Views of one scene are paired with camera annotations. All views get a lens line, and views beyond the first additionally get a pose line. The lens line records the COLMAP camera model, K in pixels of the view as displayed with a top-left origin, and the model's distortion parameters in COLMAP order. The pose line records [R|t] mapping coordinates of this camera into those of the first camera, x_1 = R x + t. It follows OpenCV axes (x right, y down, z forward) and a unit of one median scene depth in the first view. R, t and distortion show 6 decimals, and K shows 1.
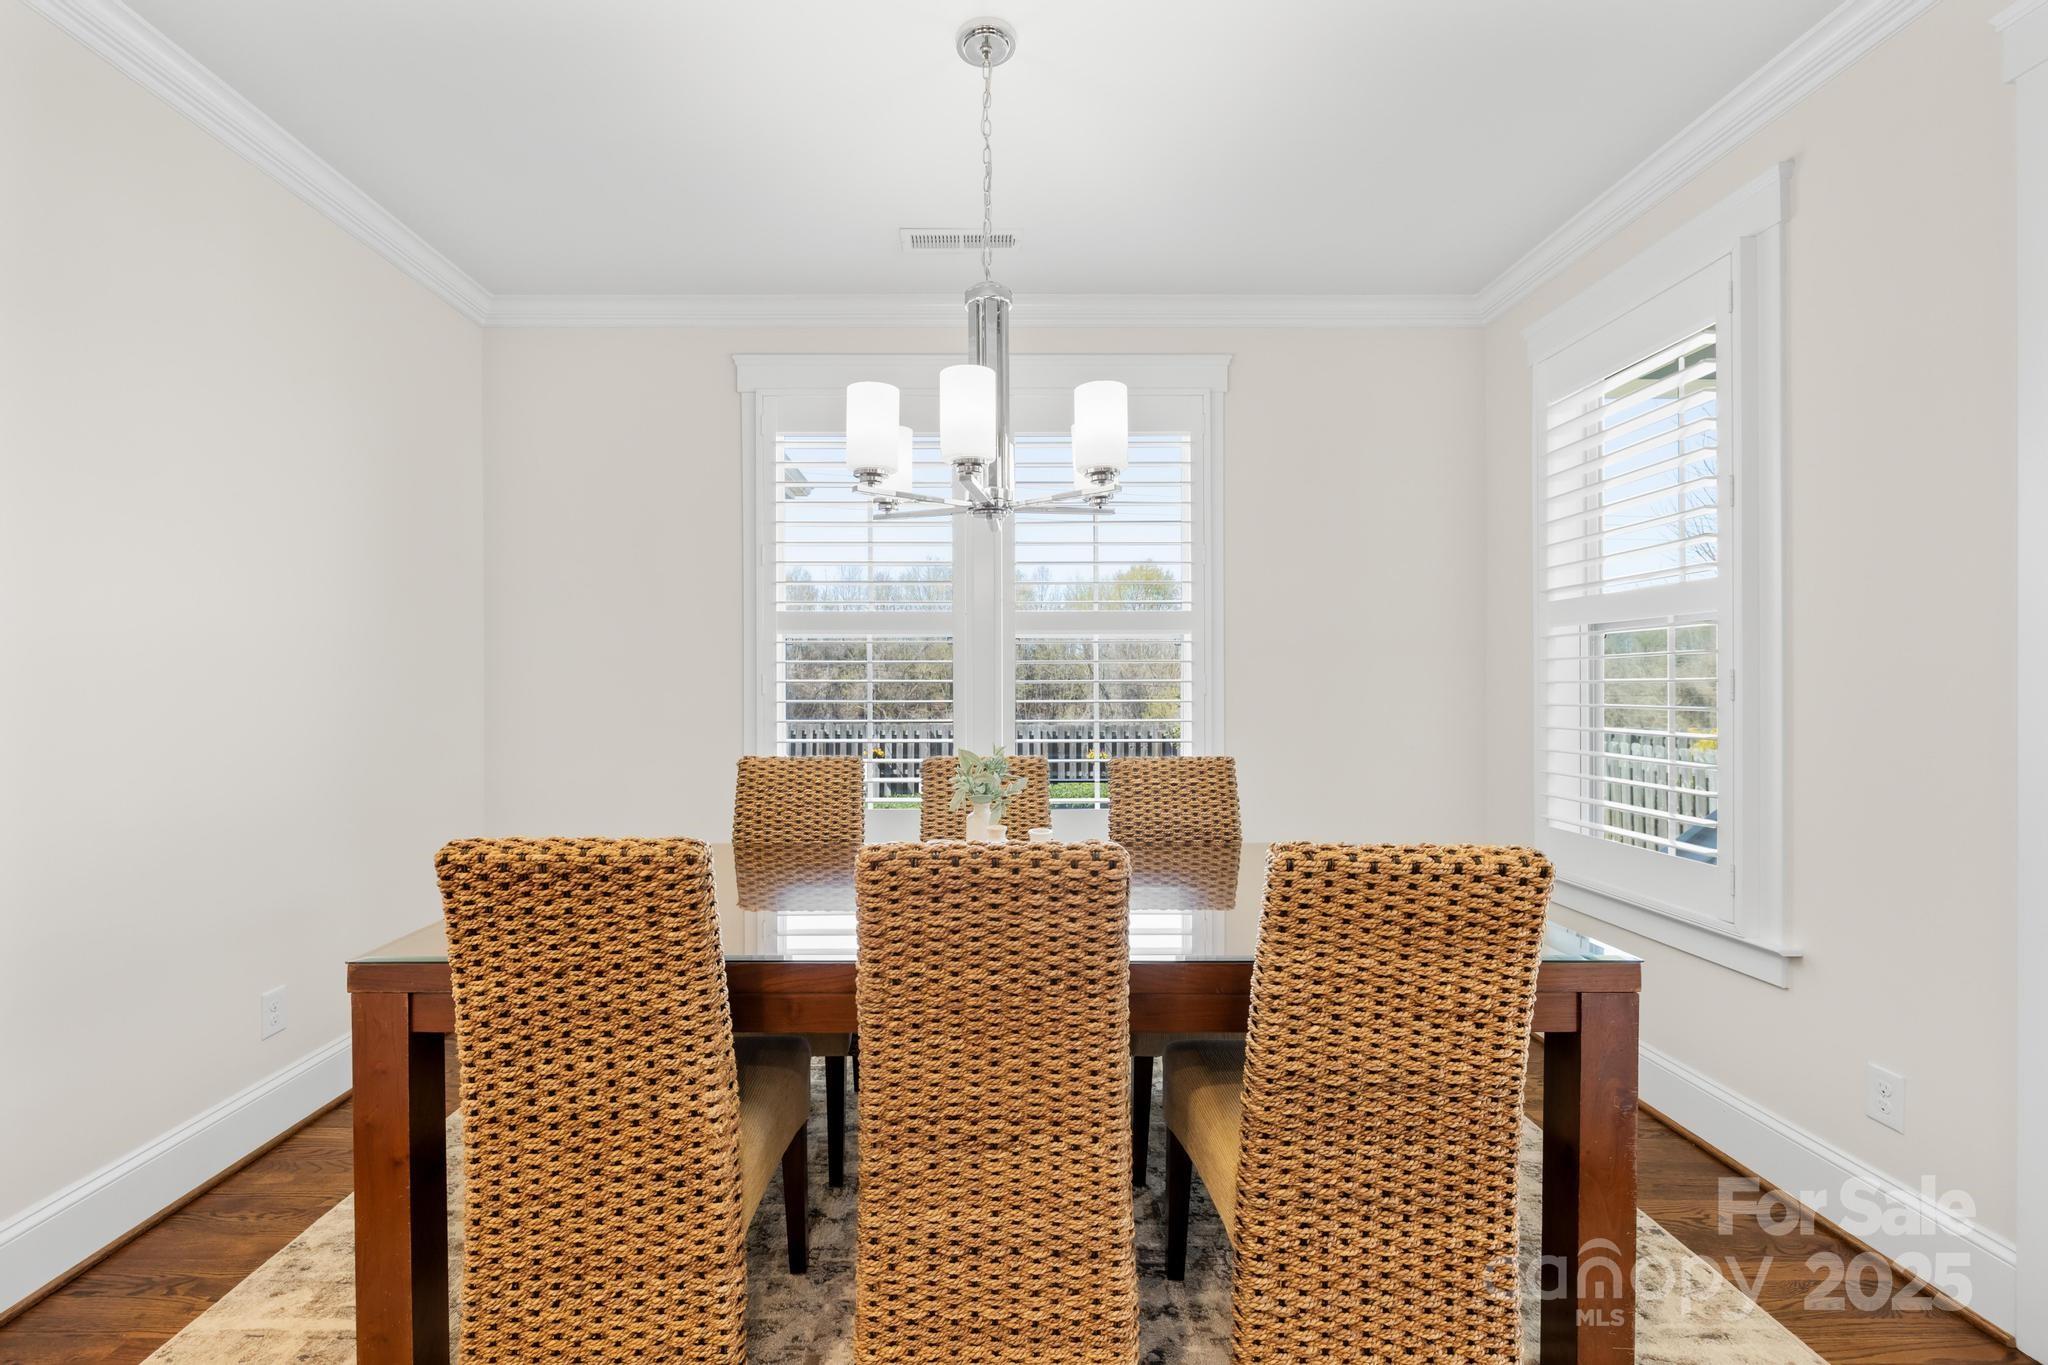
lens RADIAL K [[827.4, 0, 1024.0], [0, 827.4, 682.5], [0, 0, 1]] dist [0.001749, 0.000176]
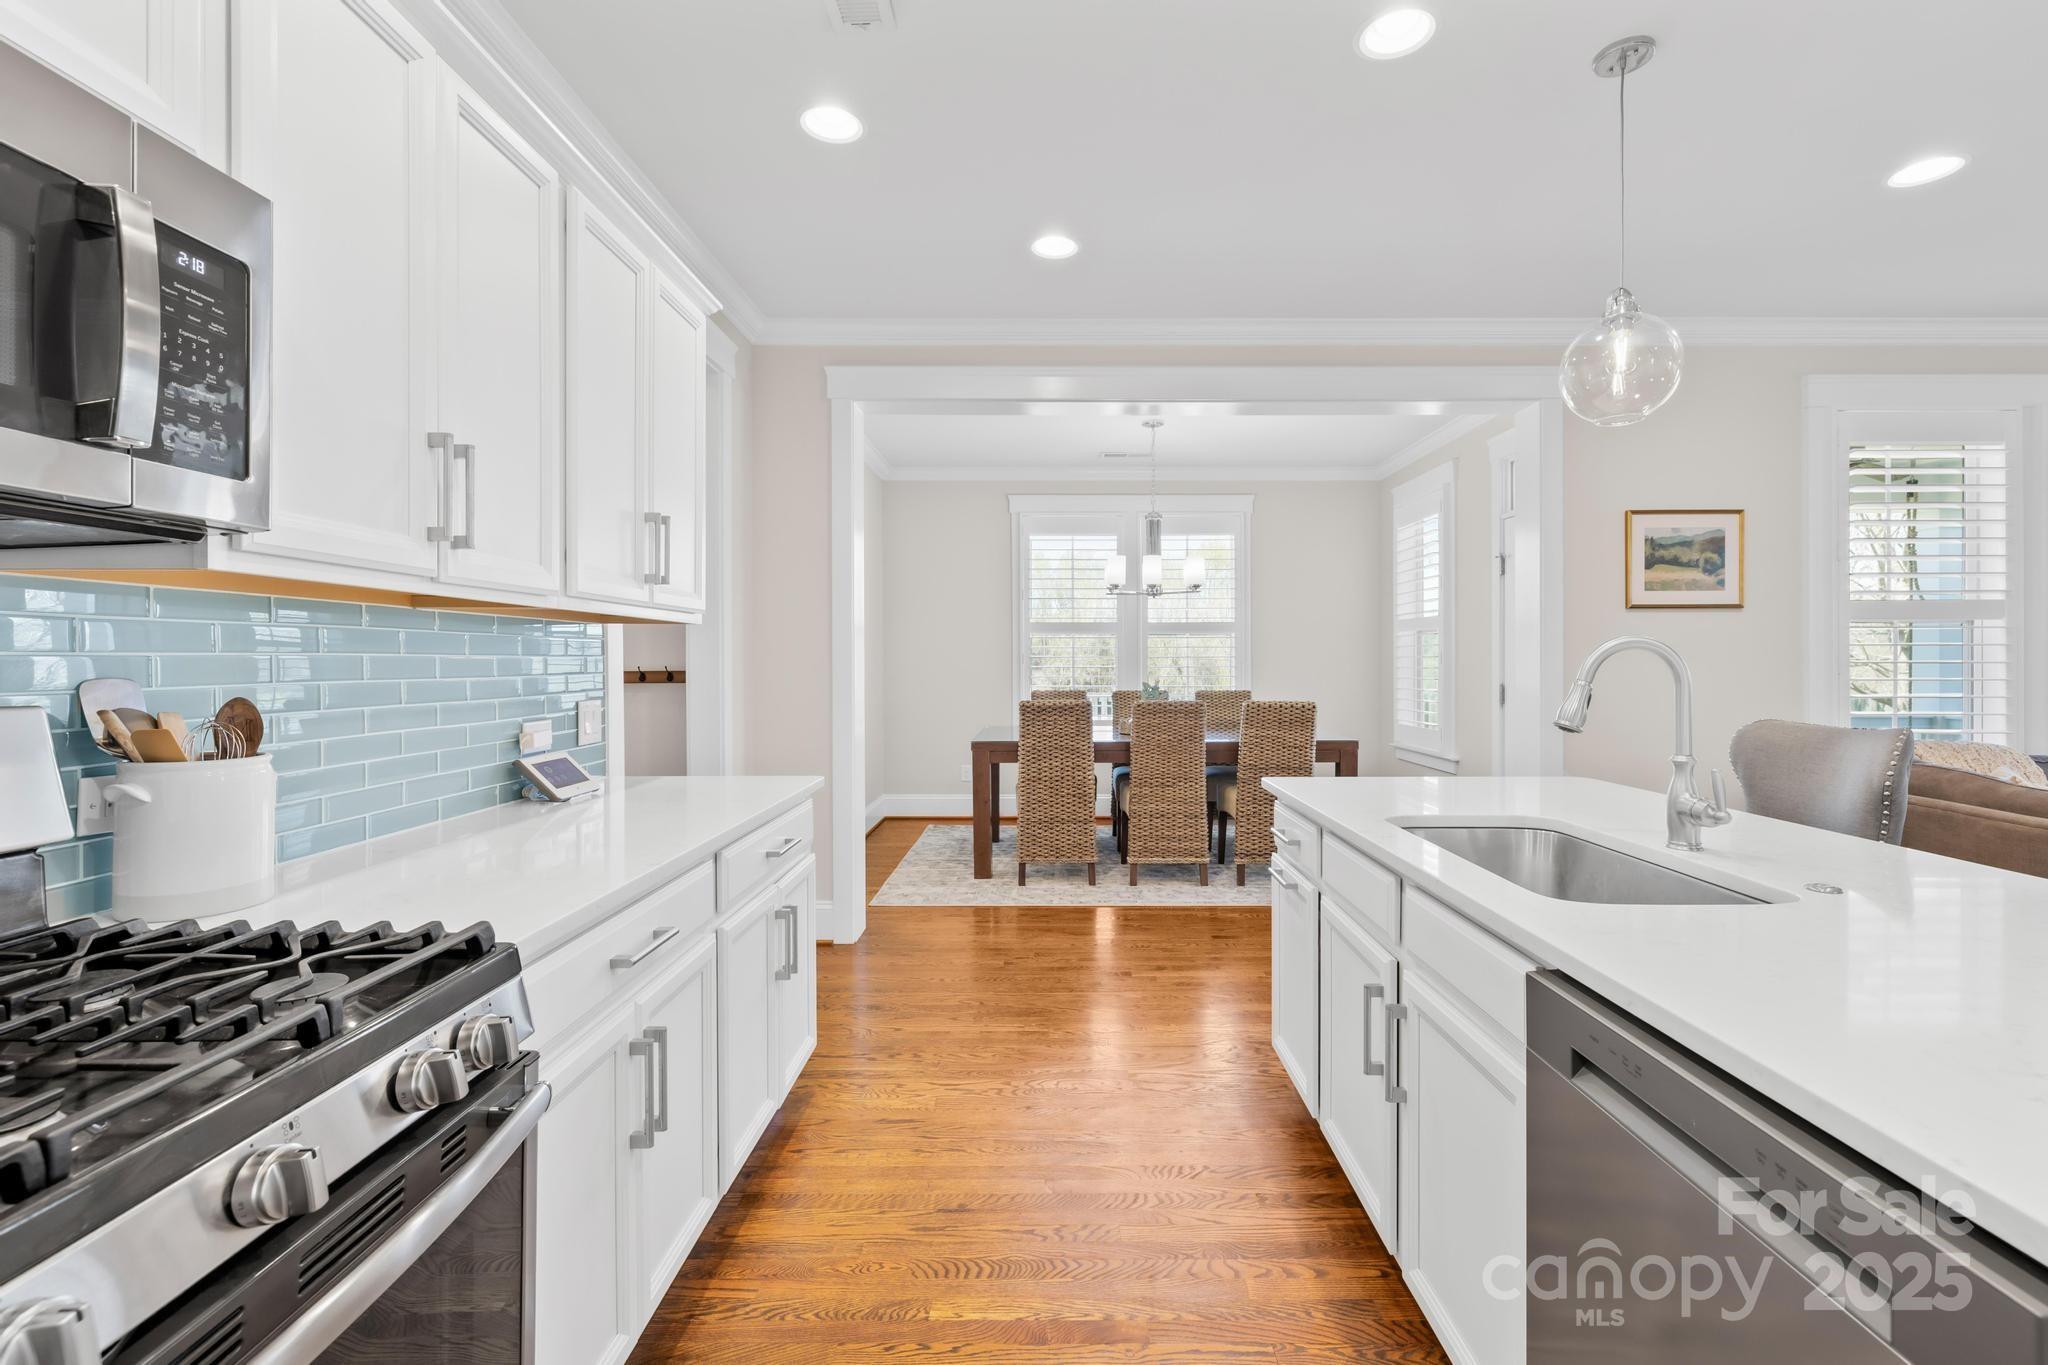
lens RADIAL K [[859.8, 0, 1064.9], [0, 859.8, 641.0], [0, 0, 1]] dist [-0.000439, -0.000157]
pose [[0.999555, -0.001025, -0.029816, -0.315785], [0.000586, 0.999891, -0.014748, -0.019070], [0.029828, 0.014724, 0.999447, -2.345671]]
